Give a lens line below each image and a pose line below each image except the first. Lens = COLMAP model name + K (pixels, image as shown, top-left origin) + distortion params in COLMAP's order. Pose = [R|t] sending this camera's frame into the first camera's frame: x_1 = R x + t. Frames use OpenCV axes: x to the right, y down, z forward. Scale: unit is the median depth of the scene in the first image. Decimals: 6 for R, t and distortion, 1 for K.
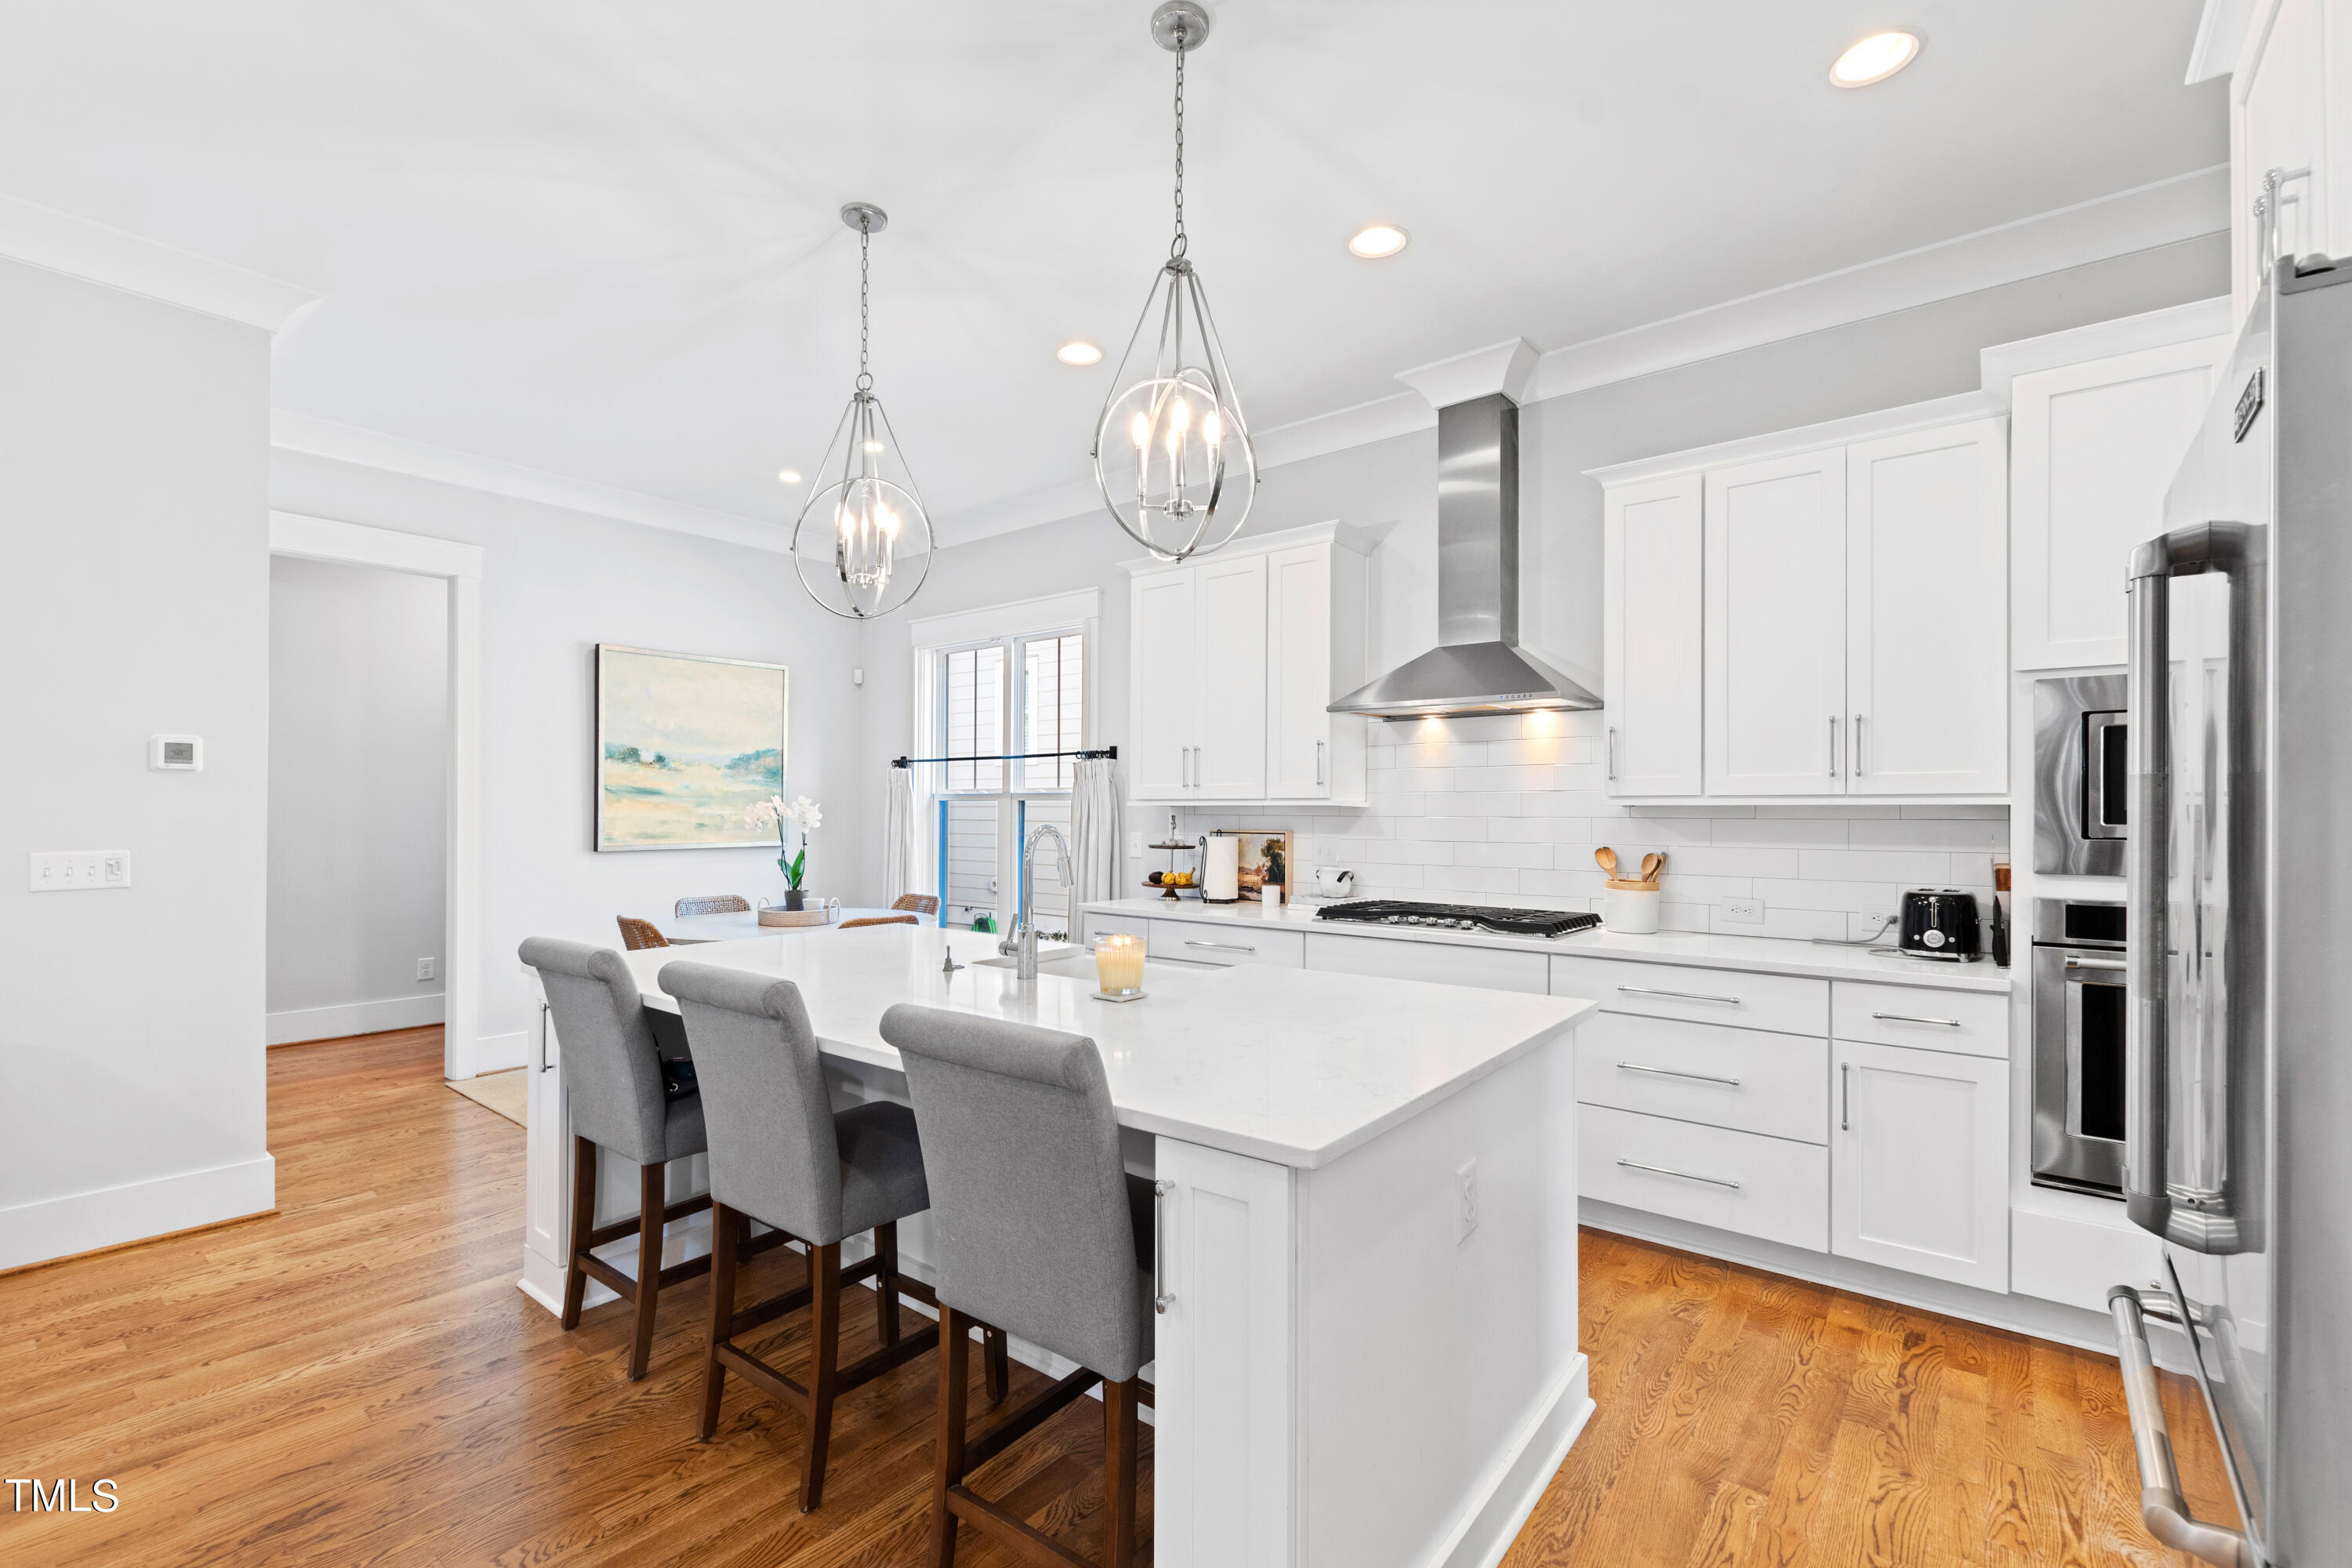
lens RADIAL K [[1013.1, 0, 1174.3], [0, 1013.1, 811.2], [0, 0, 1]] dist [-0.000336, -0.000387]
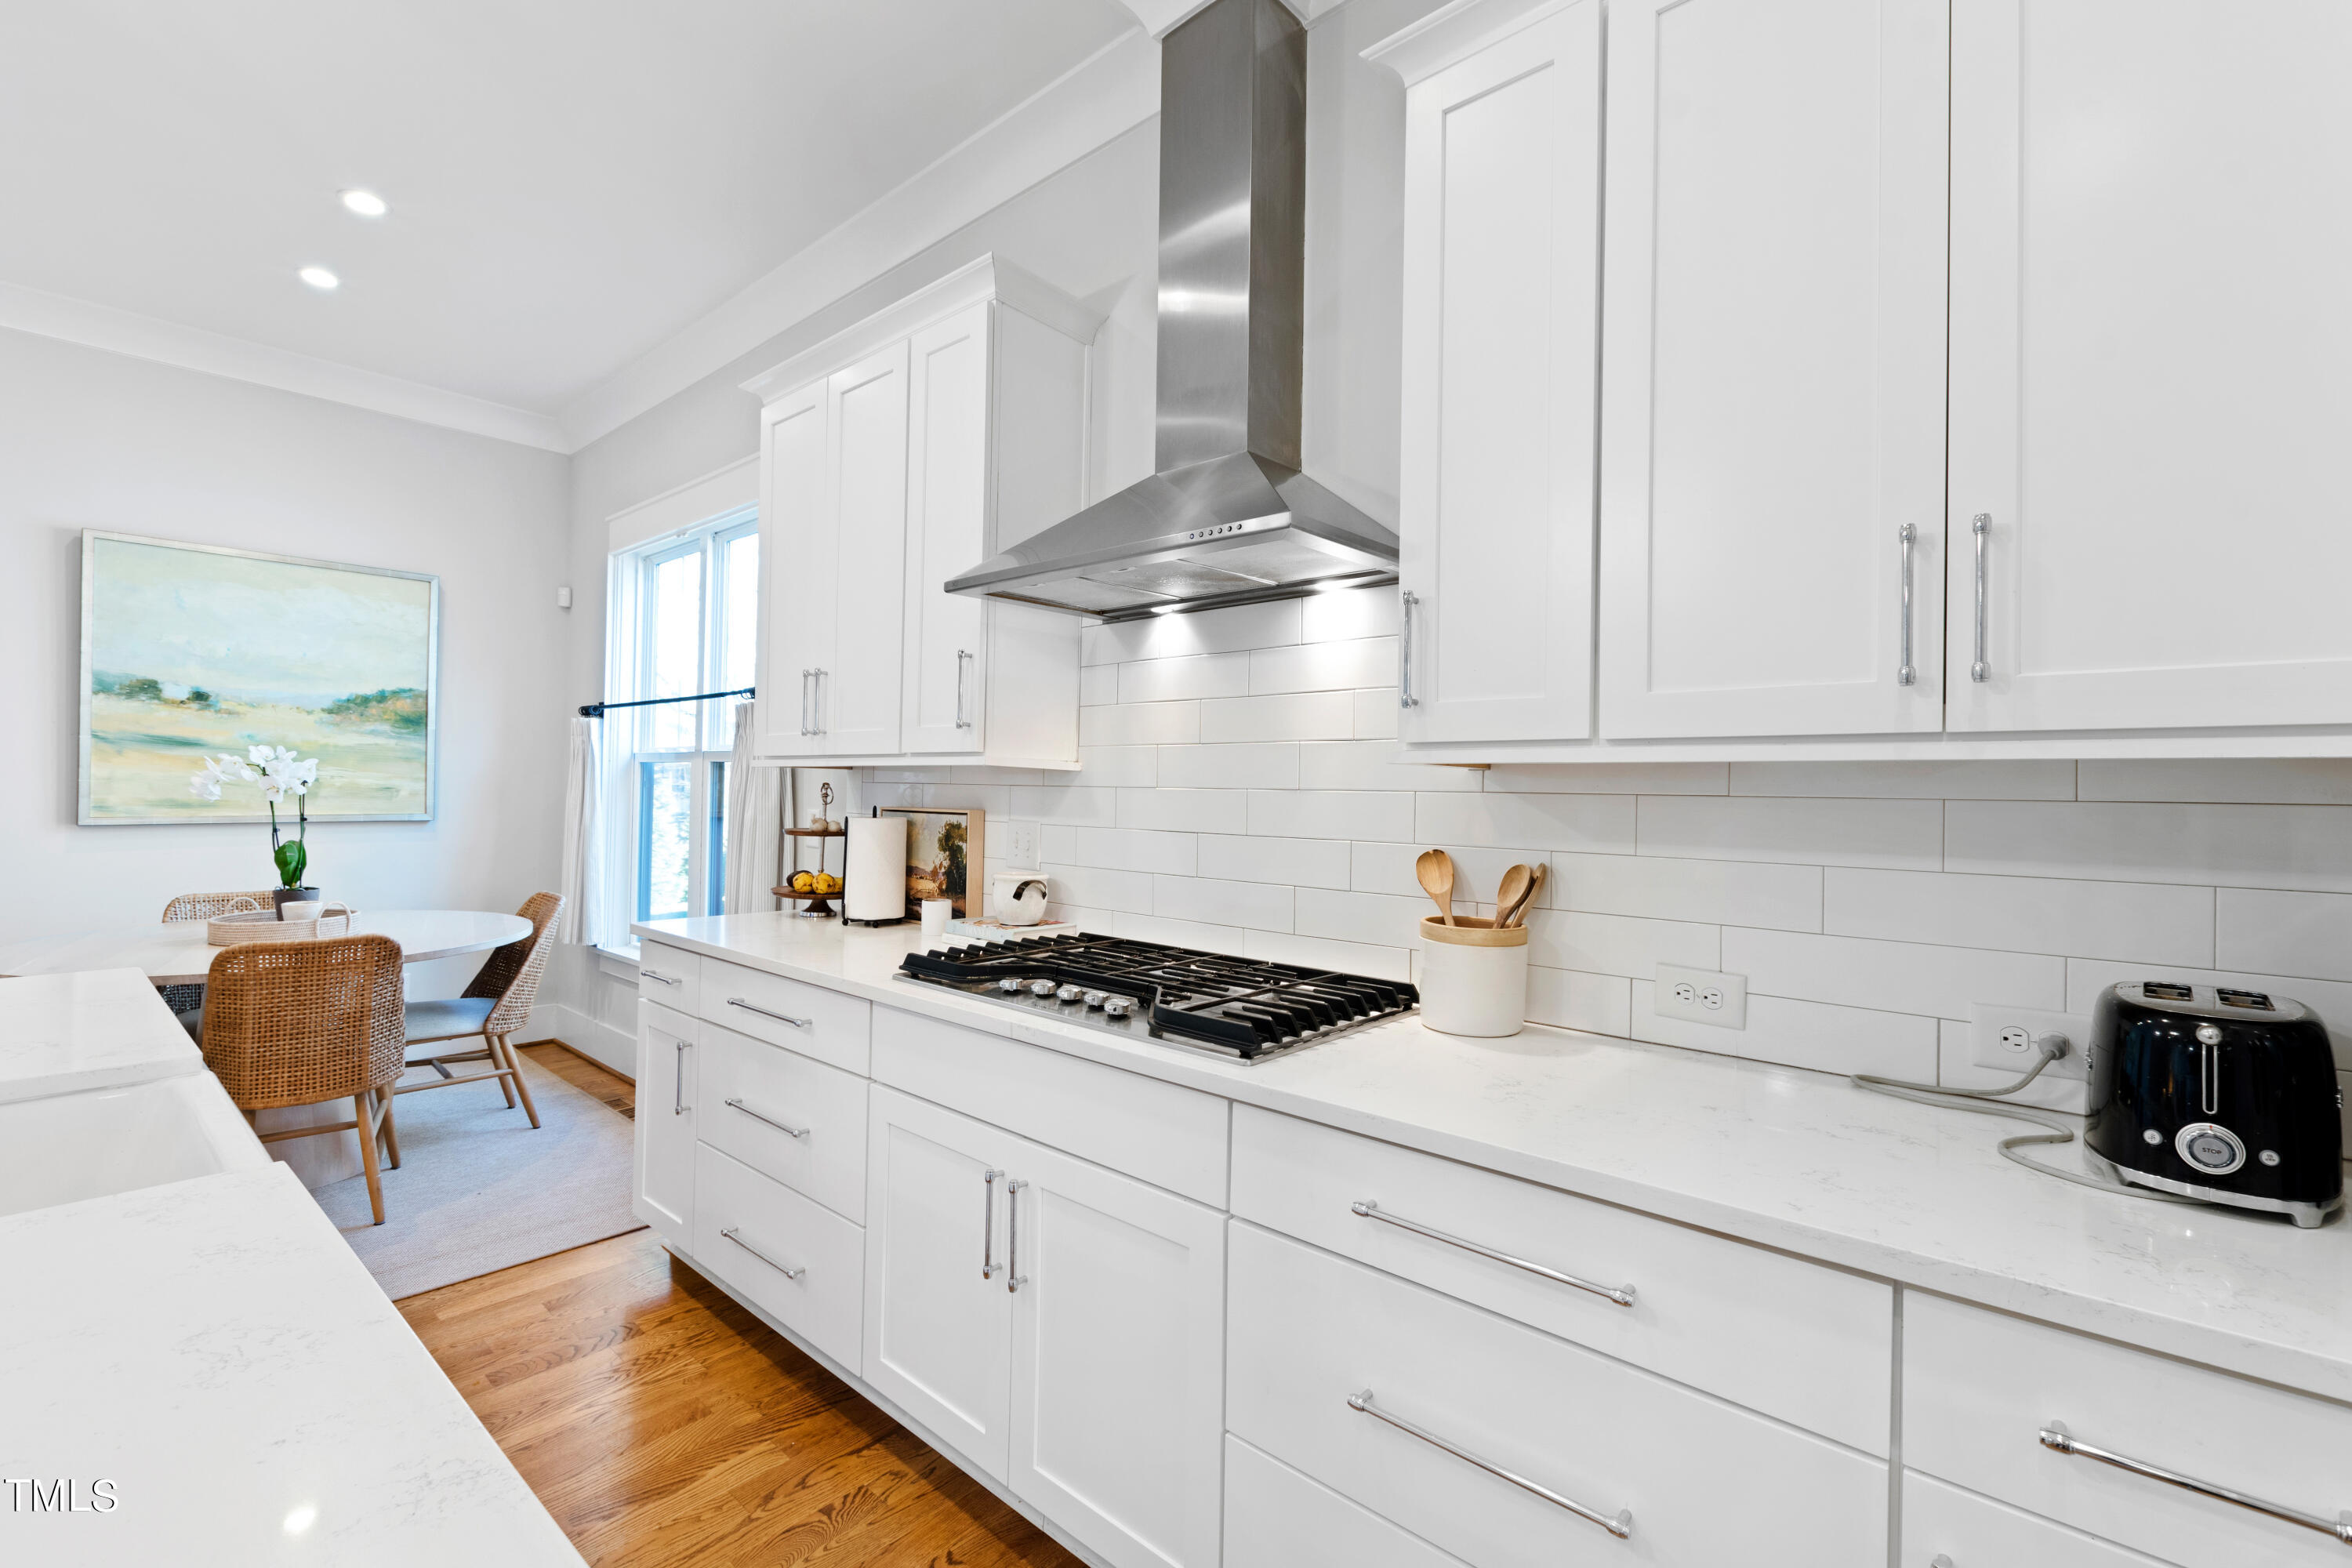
lens RADIAL K [[1004.5, 0, 1176.0], [0, 1004.5, 784.0], [0, 0, 1]] dist [-0.001805, -0.000395]
pose [[0.998762, 0.012831, -0.048061, 0.315693], [-0.013084, 0.999902, -0.004959, 0.006852], [0.047992, 0.005582, 0.998832, 0.489162]]
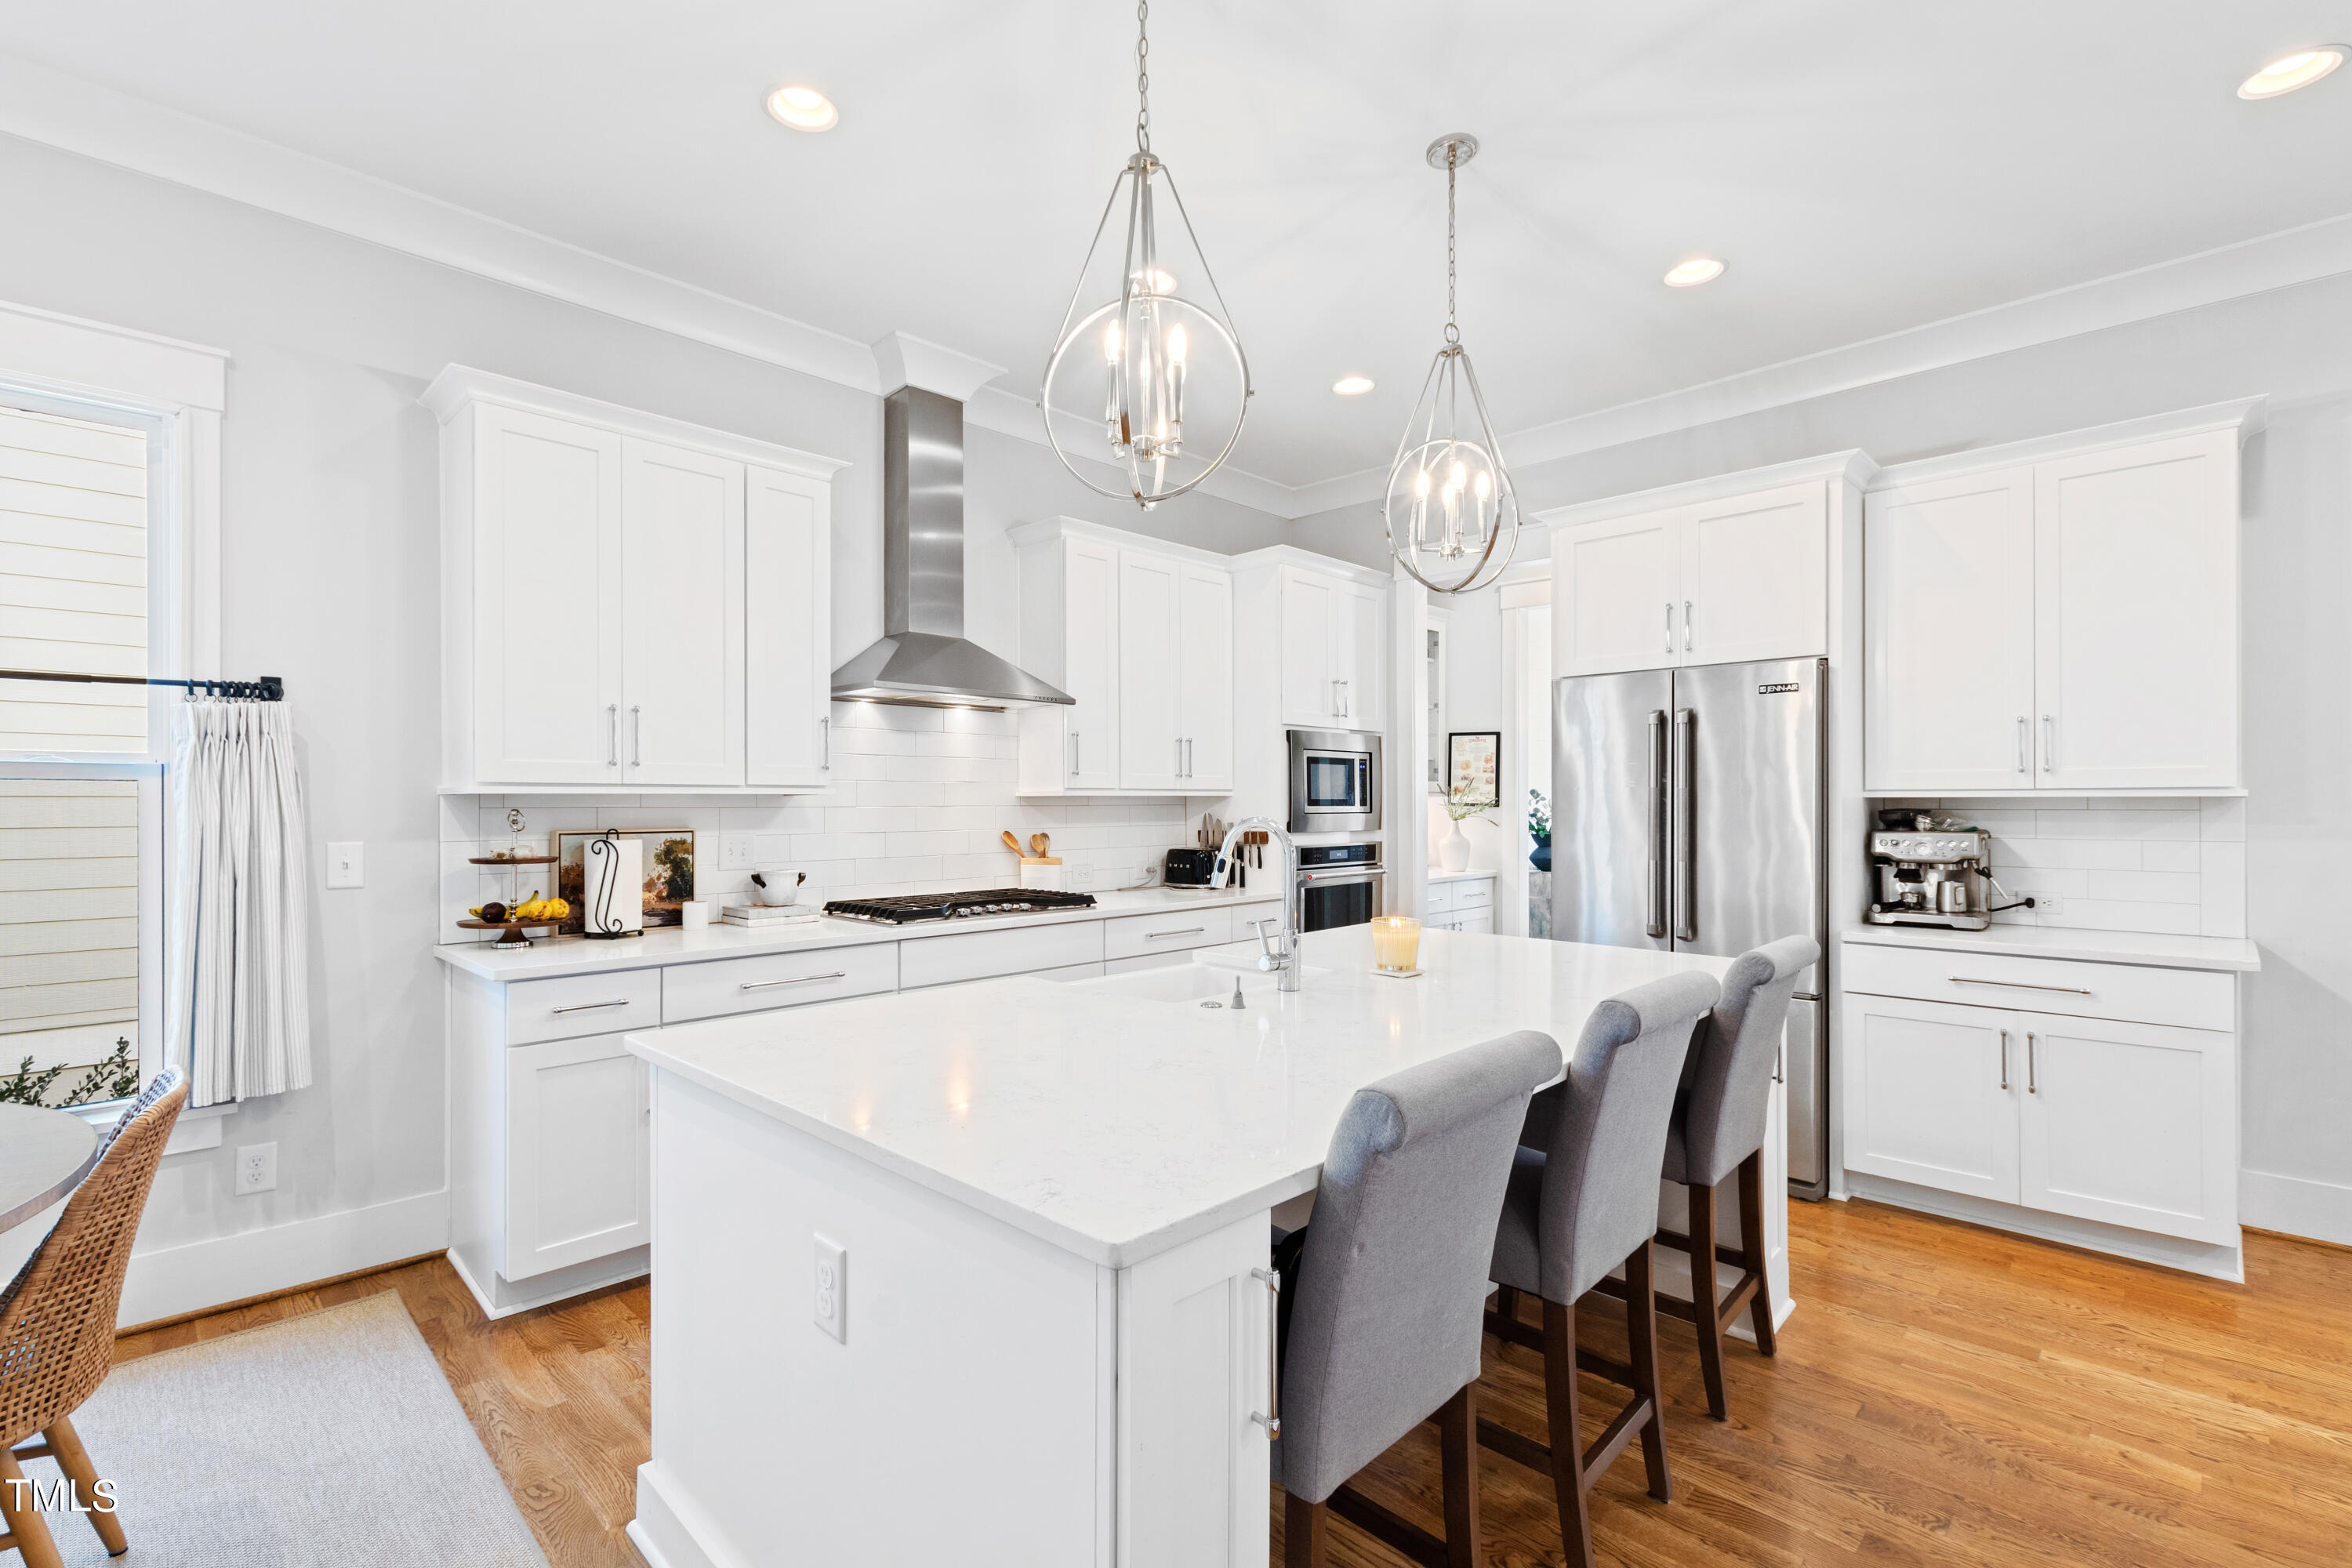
lens RADIAL K [[1038.3, 0, 1114.1], [0, 1038.3, 802.5], [0, 0, 1]] dist [-0.001360, -0.000118]
pose [[0.144656, -0.005682, 0.989466, -0.730547], [0.001281, 0.999984, 0.005555, -0.003810], [-0.989481, 0.000464, 0.144661, 0.697271]]
